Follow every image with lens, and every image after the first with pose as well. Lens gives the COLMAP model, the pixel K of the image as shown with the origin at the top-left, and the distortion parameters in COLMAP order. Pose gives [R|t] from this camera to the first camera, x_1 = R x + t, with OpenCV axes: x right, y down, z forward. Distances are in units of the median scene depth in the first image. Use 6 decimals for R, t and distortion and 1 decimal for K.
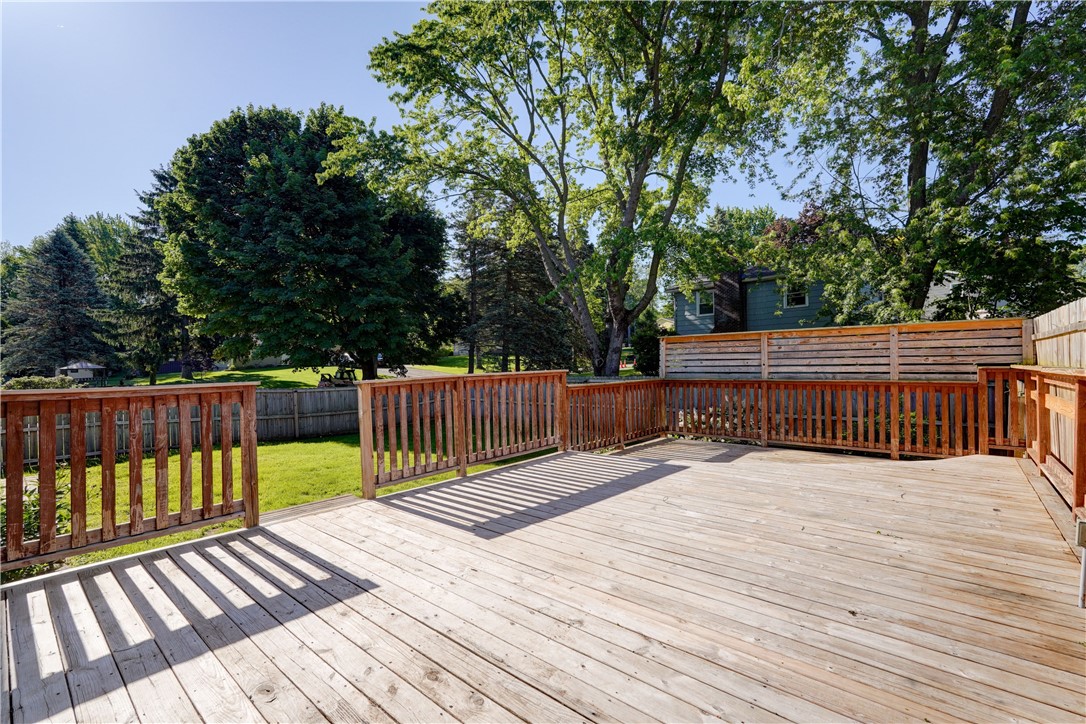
lens RADIAL K [[491.7, 0, 540.6], [0, 491.7, 384.8], [0, 0, 1]] dist [-0.006798, 0.000773]
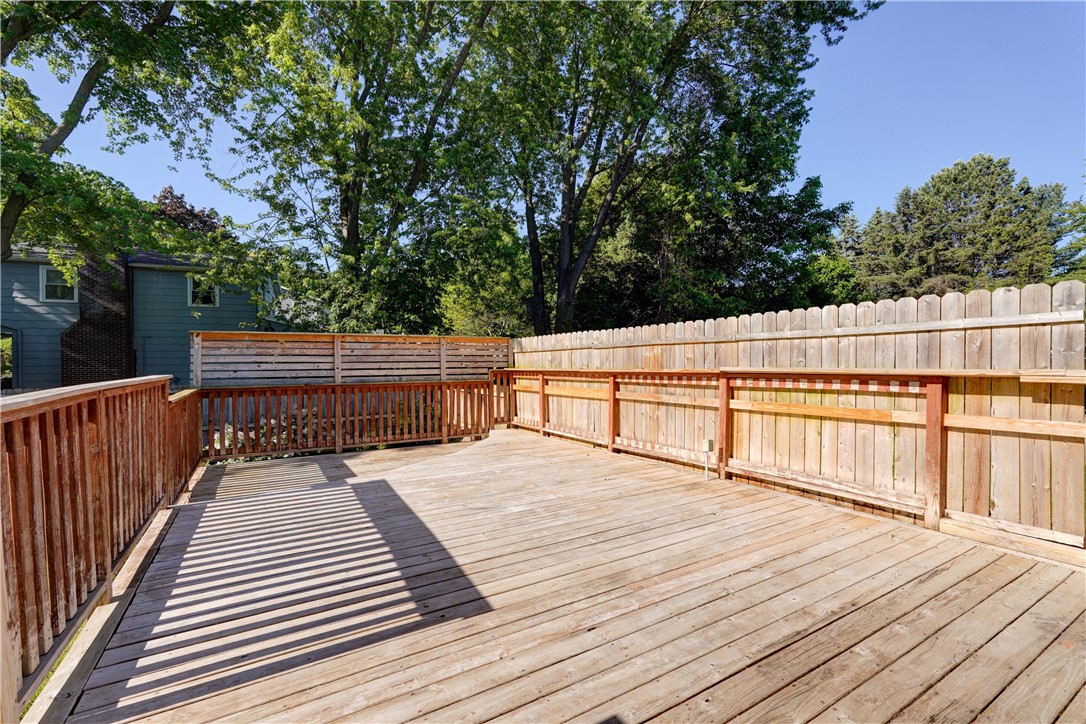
lens RADIAL K [[491.7, 0, 540.6], [0, 491.7, 384.8], [0, 0, 1]] dist [-0.006798, 0.000773]
pose [[0.290913, -0.029248, 0.956302, -0.419764], [0.043573, 0.998901, 0.017295, -0.009542], [-0.955757, 0.036637, 0.291868, 0.400269]]
